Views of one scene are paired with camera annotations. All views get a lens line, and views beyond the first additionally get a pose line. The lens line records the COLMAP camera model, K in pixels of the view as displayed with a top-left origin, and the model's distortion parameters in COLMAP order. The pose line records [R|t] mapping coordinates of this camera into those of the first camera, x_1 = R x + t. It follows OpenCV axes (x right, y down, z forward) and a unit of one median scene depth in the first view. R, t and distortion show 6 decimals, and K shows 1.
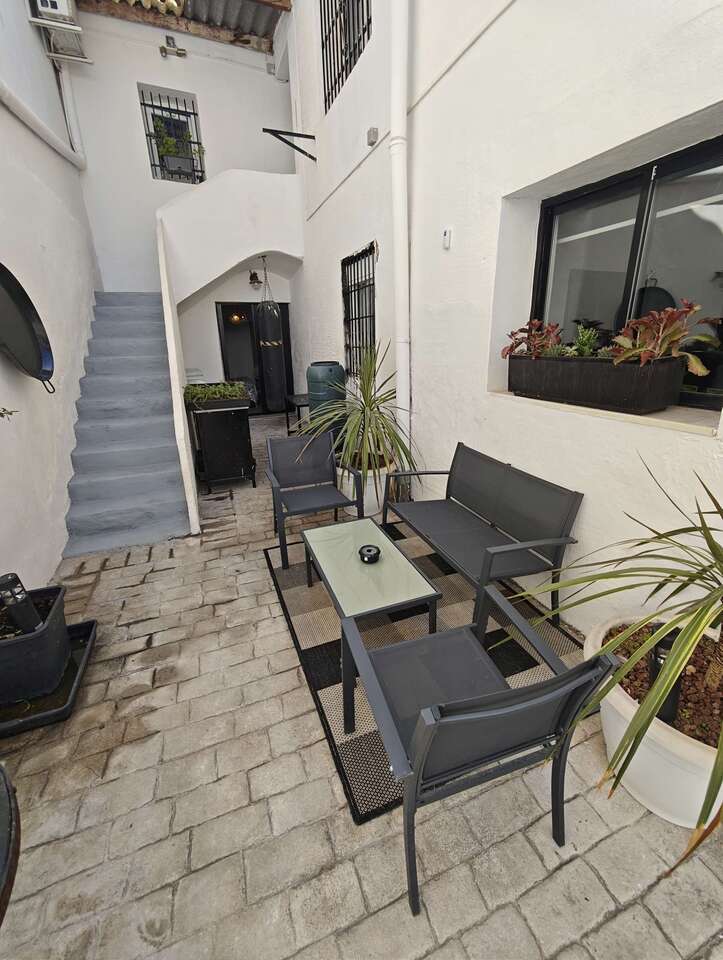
lens RADIAL K [[402.3, 0, 369.3], [0, 402.3, 475.8], [0, 0, 1]] dist [-0.009273, 0.003553]
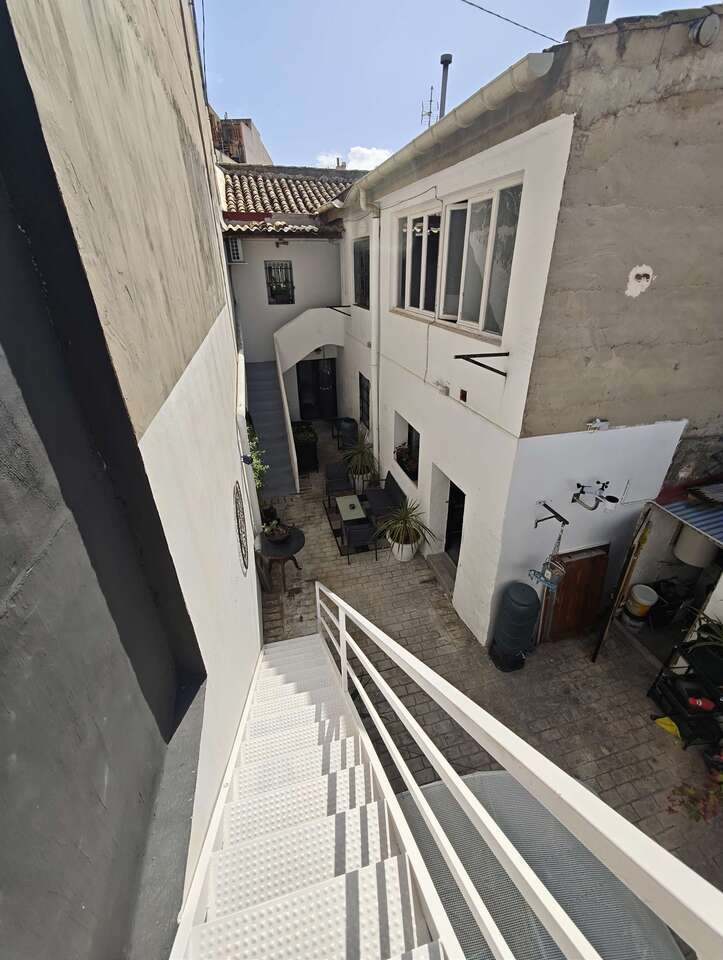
lens RADIAL K [[402.3, 0, 367.2], [0, 402.3, 474.6], [0, 0, 1]] dist [-0.009273, 0.003553]
pose [[0.991976, 0.066101, -0.107768, 0.419784], [-0.050254, 0.988353, 0.143643, -0.512890], [0.116007, -0.137075, 0.983744, -2.104720]]
